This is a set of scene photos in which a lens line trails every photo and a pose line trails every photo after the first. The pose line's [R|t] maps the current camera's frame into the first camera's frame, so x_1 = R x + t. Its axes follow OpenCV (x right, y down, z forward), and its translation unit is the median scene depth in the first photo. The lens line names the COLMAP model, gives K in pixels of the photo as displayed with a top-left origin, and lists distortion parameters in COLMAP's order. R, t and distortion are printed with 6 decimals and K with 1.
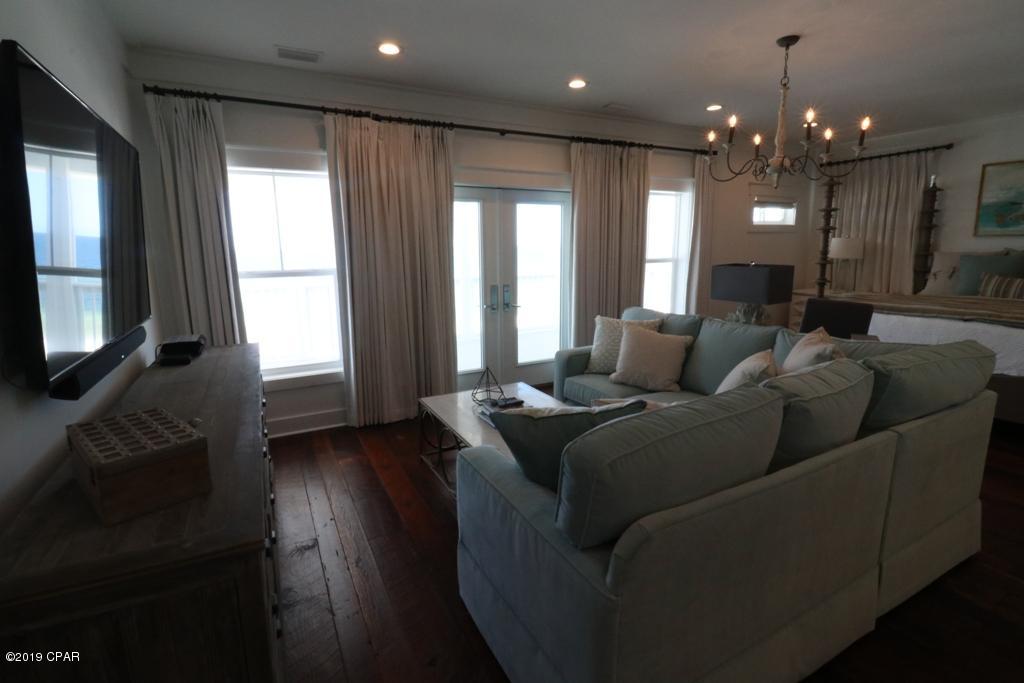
lens RADIAL K [[491.8, 0, 528.2], [0, 491.8, 328.0], [0, 0, 1]] dist [0.011792, -0.000067]
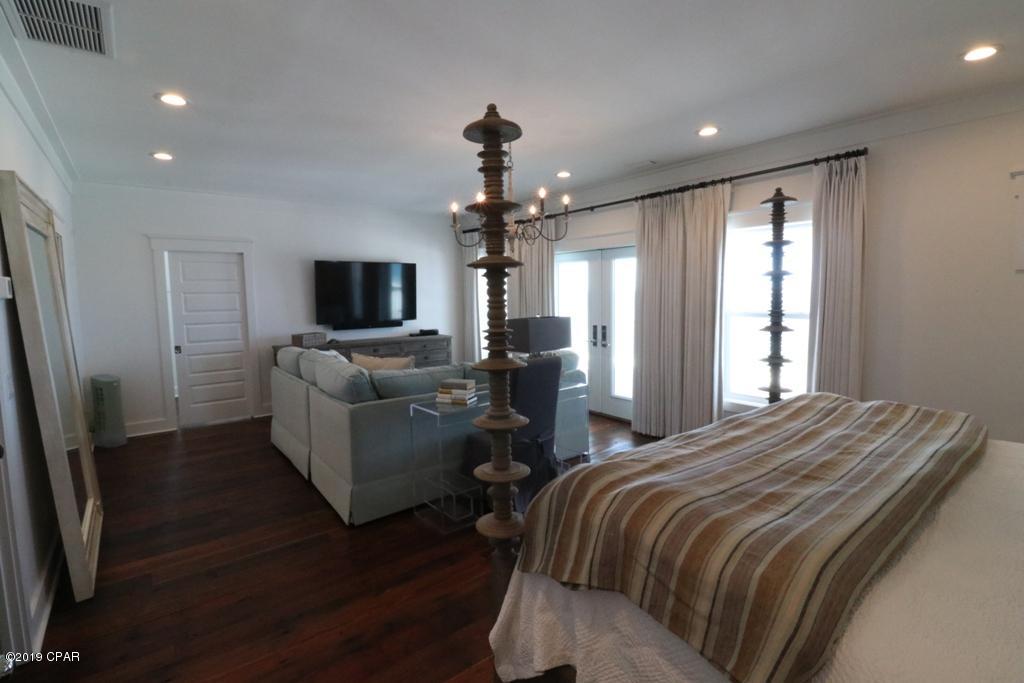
lens RADIAL K [[473.0, 0, 512.0], [0, 473.0, 341.5], [0, 0, 1]] dist [-0.000010, -0.000131]
pose [[0.167659, 0.110199, -0.979667, 1.101665], [-0.162310, 0.983257, 0.082826, -0.110521], [0.972392, 0.145124, 0.182738, 0.570699]]
